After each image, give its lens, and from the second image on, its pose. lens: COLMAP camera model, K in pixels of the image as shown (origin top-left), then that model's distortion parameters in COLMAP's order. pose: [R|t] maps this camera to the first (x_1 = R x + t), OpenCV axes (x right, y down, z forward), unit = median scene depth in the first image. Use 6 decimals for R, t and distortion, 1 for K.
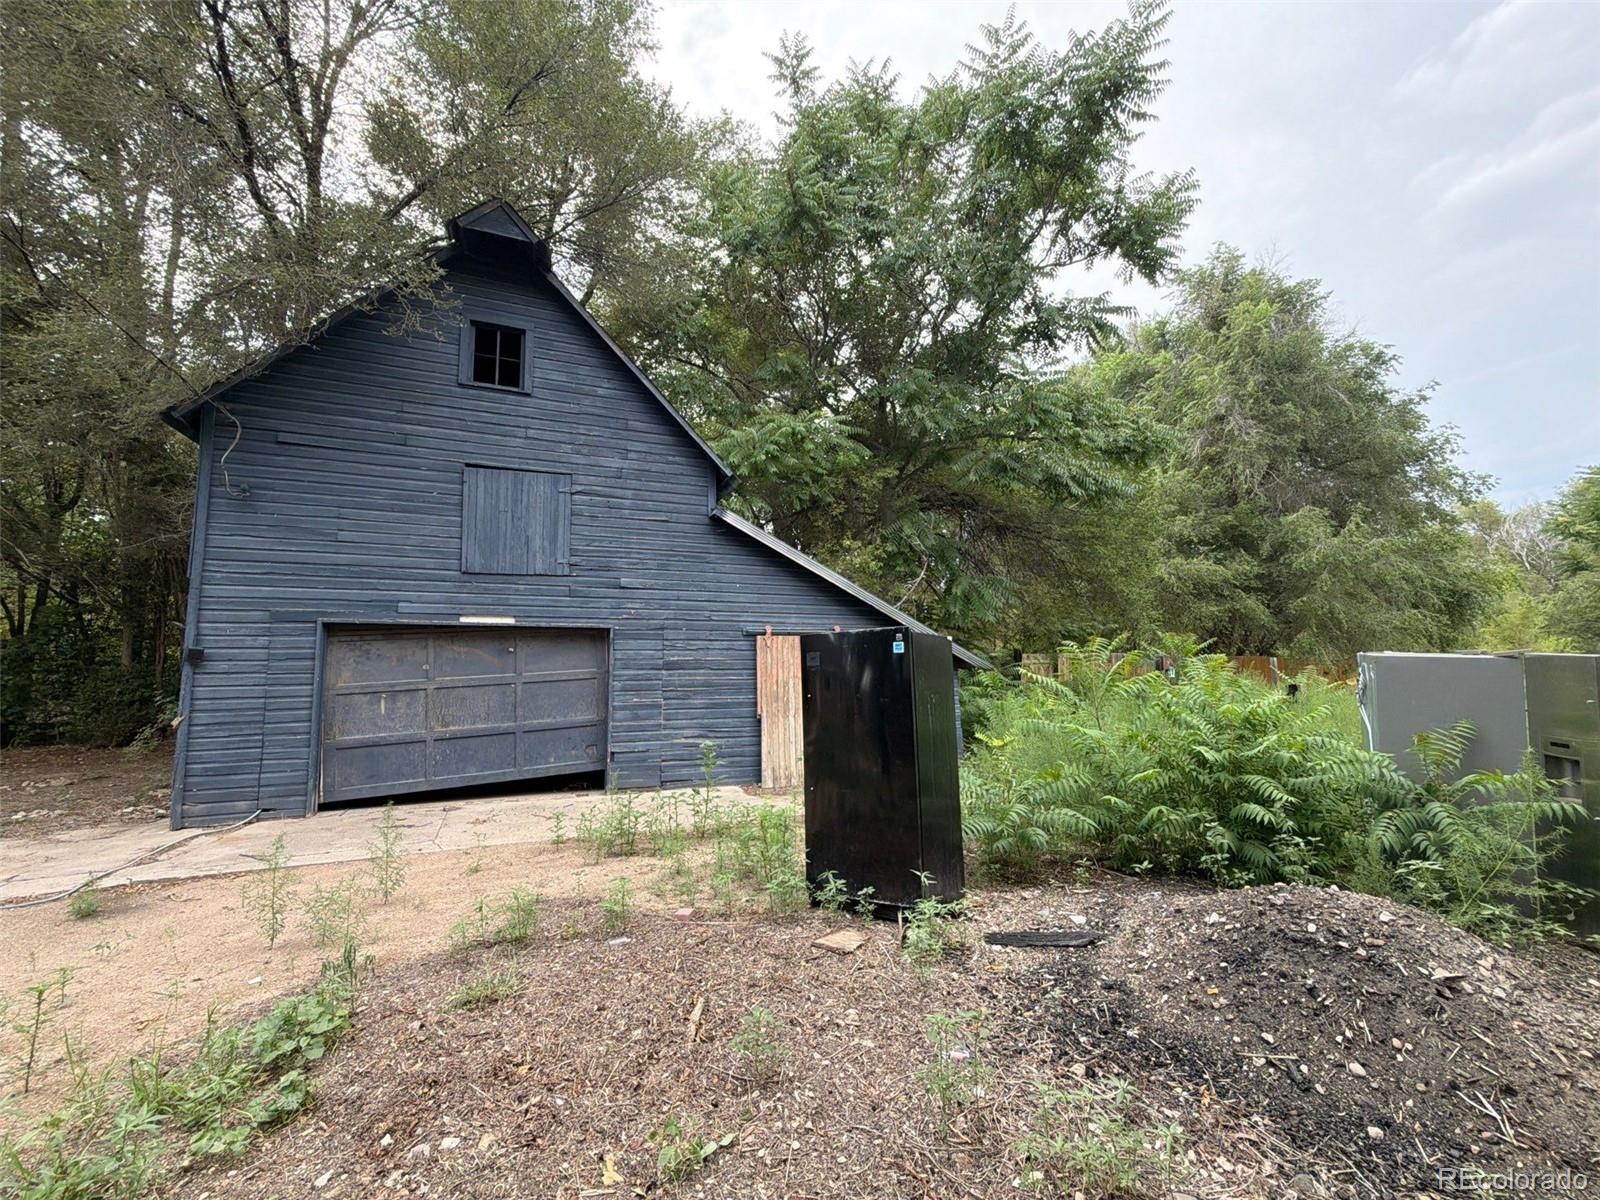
lens RADIAL K [[635.6, 0, 799.9], [0, 635.6, 603.5], [0, 0, 1]] dist [0.000765, 0.000157]
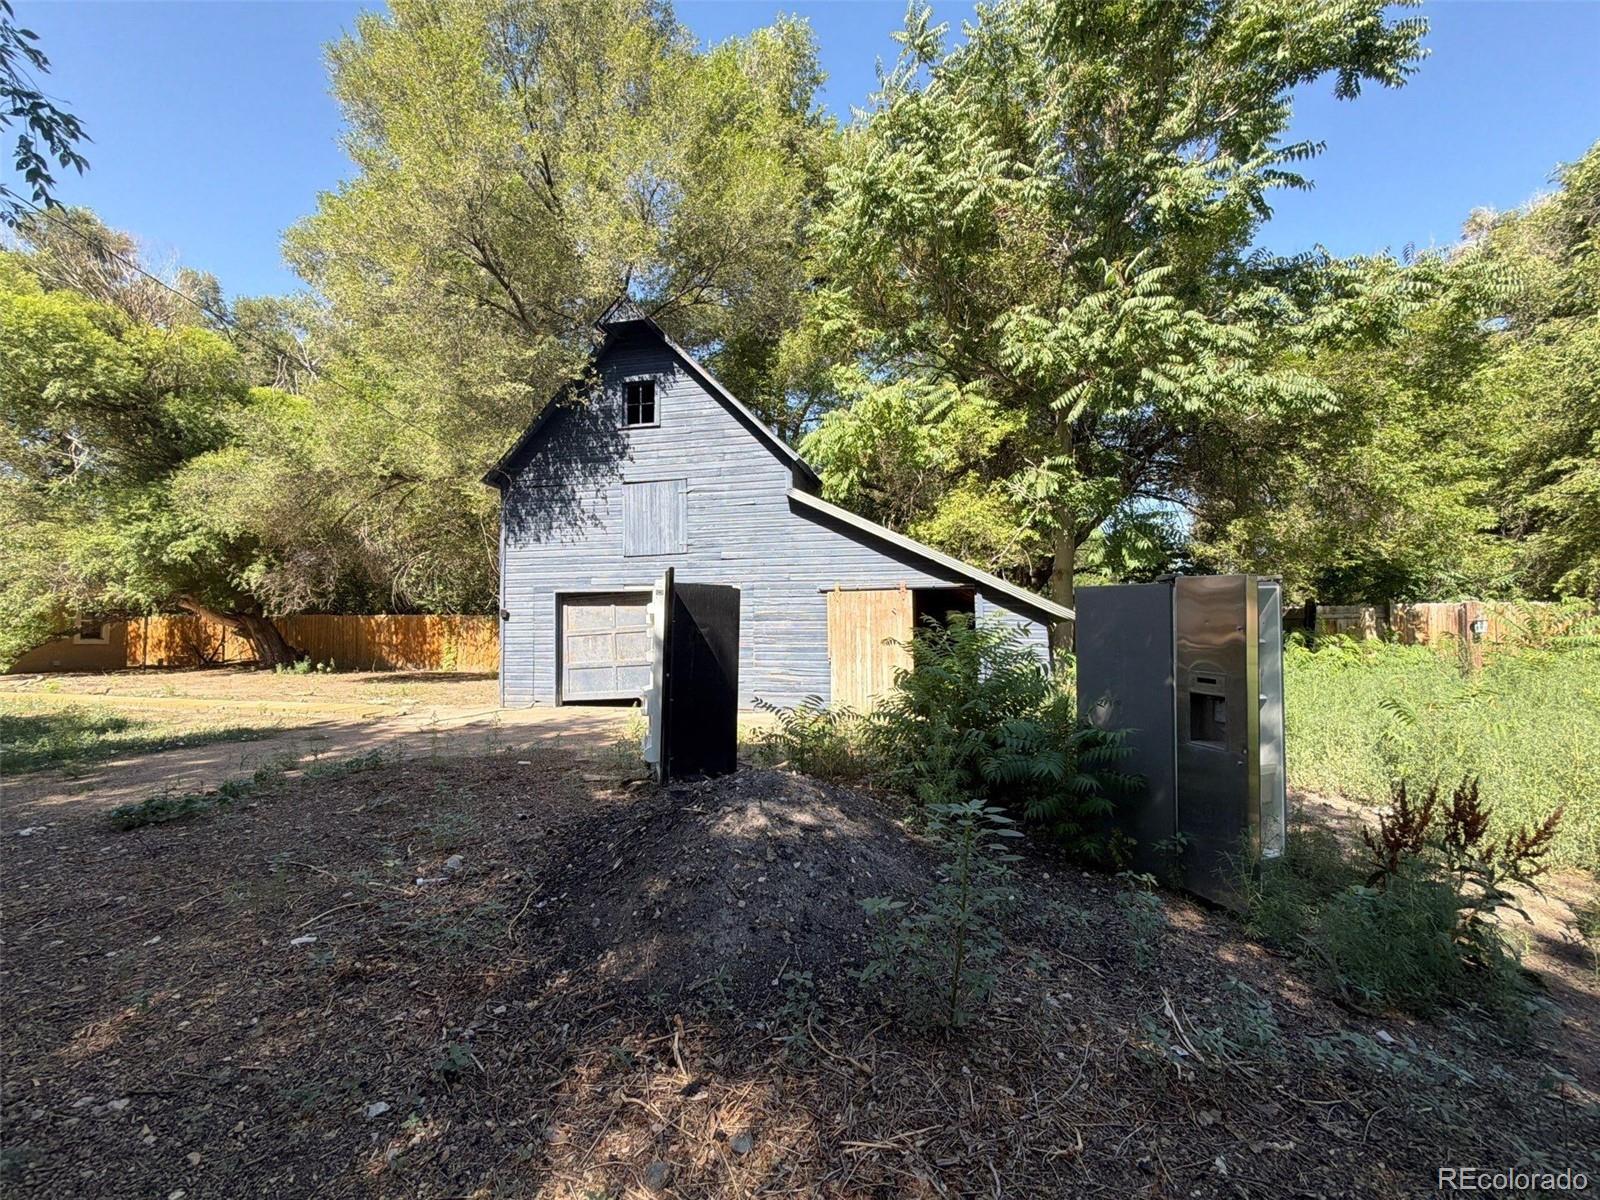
lens RADIAL K [[635.6, 0, 799.9], [0, 635.6, 603.5], [0, 0, 1]] dist [0.000765, 0.000157]
pose [[0.833507, -0.023275, -0.552018, 0.602041], [0.053851, 0.997778, 0.039242, 0.024431], [0.549878, -0.062435, 0.832908, -0.022325]]
